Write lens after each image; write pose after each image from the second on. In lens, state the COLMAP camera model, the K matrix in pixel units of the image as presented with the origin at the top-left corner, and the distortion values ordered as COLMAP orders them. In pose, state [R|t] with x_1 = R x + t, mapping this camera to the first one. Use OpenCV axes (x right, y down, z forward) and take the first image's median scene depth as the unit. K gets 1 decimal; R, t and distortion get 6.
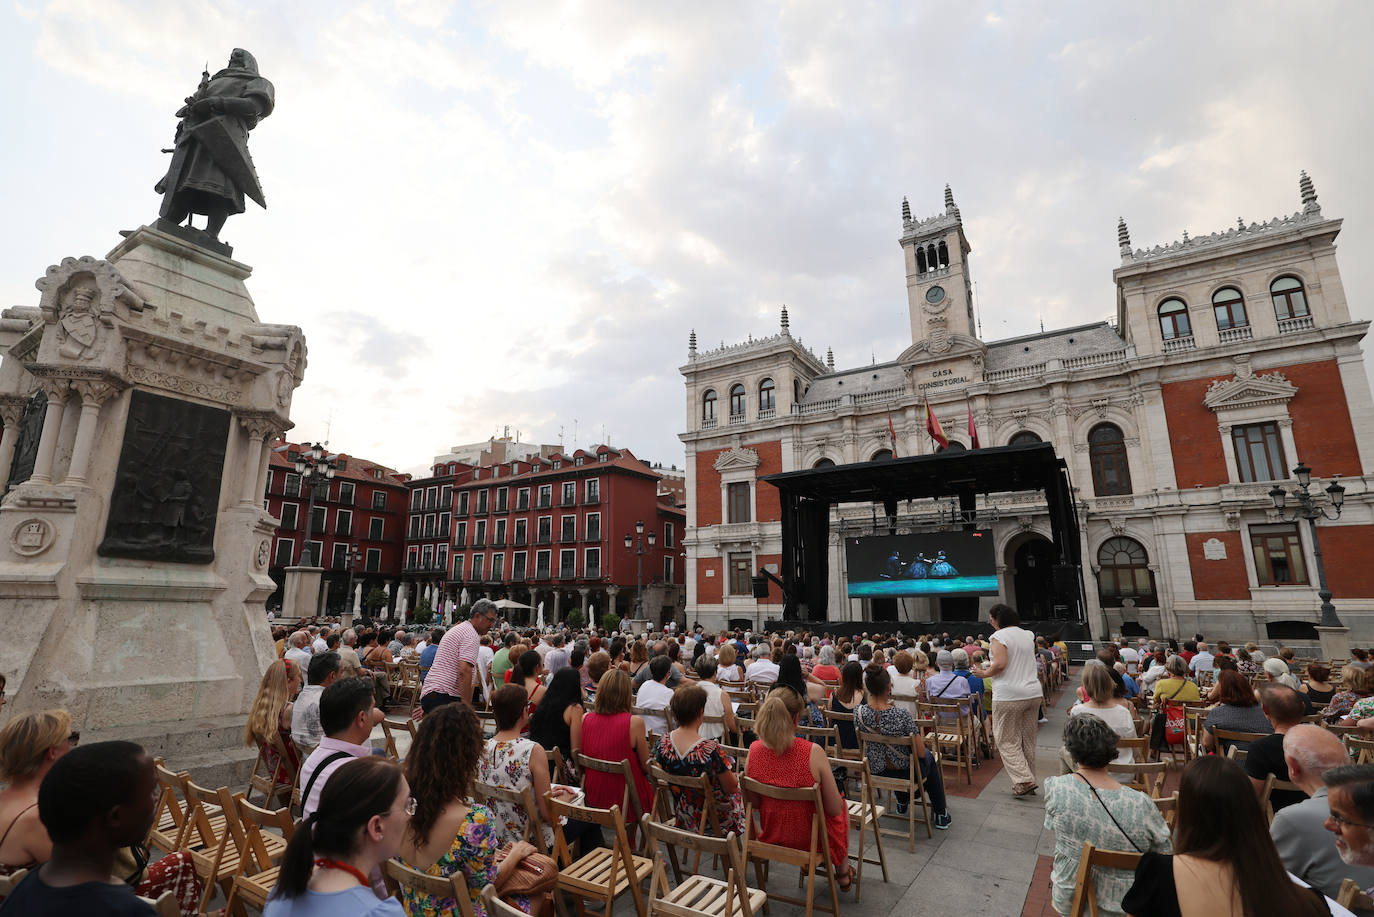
lens RADIAL K [[674.7, 0, 673.3], [0, 674.7, 452.9], [0, 0, 1]] dist [-0.056236, 0.026221]
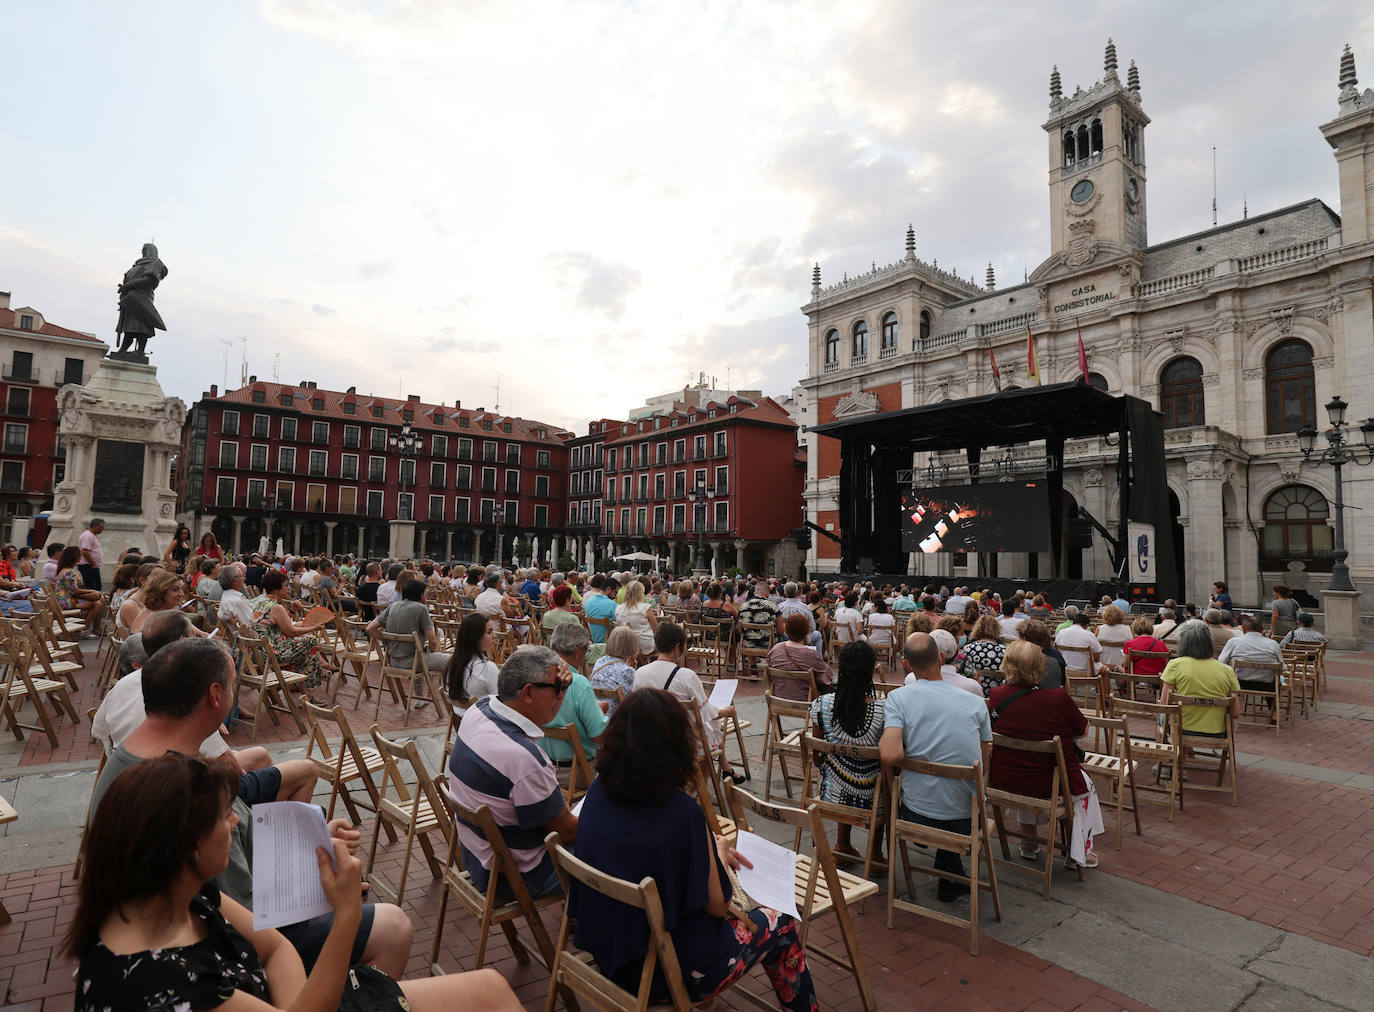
lens RADIAL K [[763.6, 0, 646.0], [0, 763.6, 505.0], [0, 0, 1]] dist [-0.040886, 0.018950]
pose [[0.931157, -0.006898, -0.364552, 0.227160], [0.059567, 0.989267, 0.133430, -0.012471], [0.359719, -0.145959, 0.921574, -0.089996]]
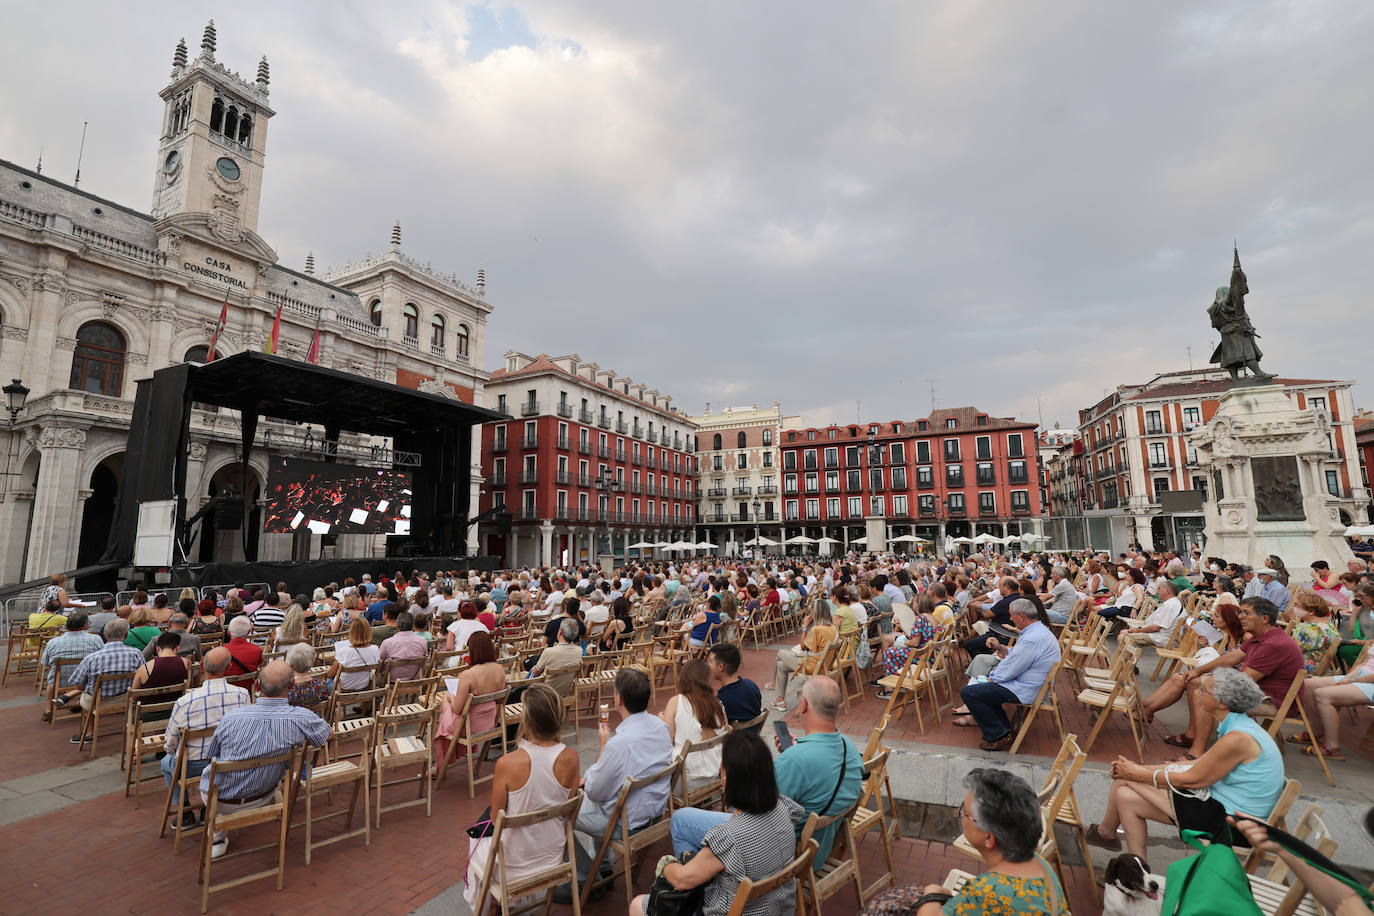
lens RADIAL K [[643.8, 0, 682.6], [0, 643.8, 443.6], [0, 0, 1]] dist [-0.015494, 0.010890]
pose [[-0.119824, 0.152834, 0.980961, -0.391138], [-0.215018, 0.960633, -0.175931, 0.104758], [-0.969231, -0.232005, -0.082244, 0.442337]]
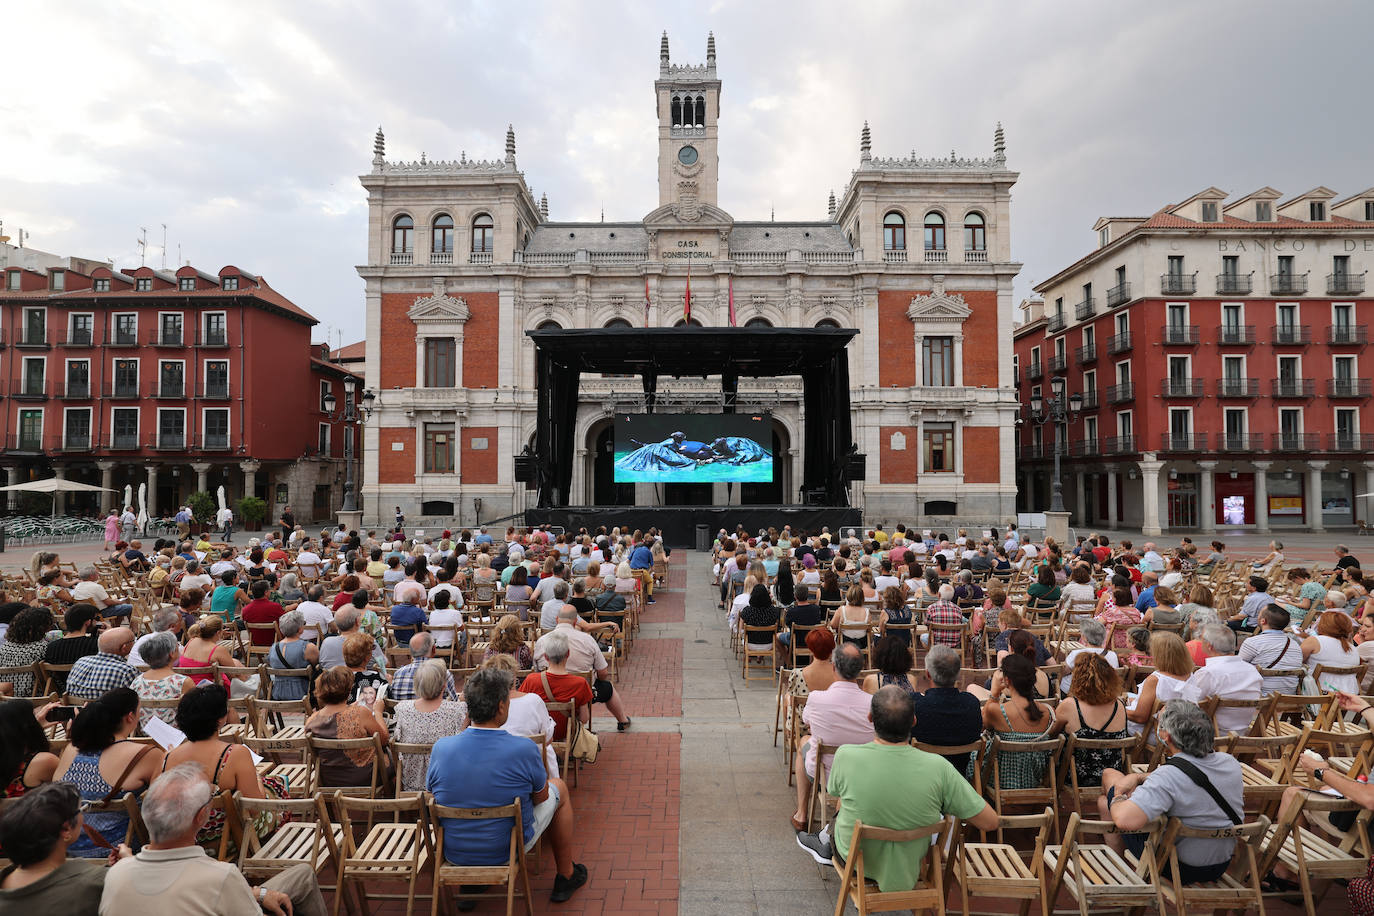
lens RADIAL K [[667.4, 0, 685.8], [0, 667.4, 462.2], [0, 0, 1]] dist [-0.043795, 0.026120]
pose [[0.837372, 0.012233, 0.546496, -0.100513], [-0.120172, 0.979411, 0.162212, 0.028173], [-0.533260, -0.201505, 0.821602, 0.169584]]
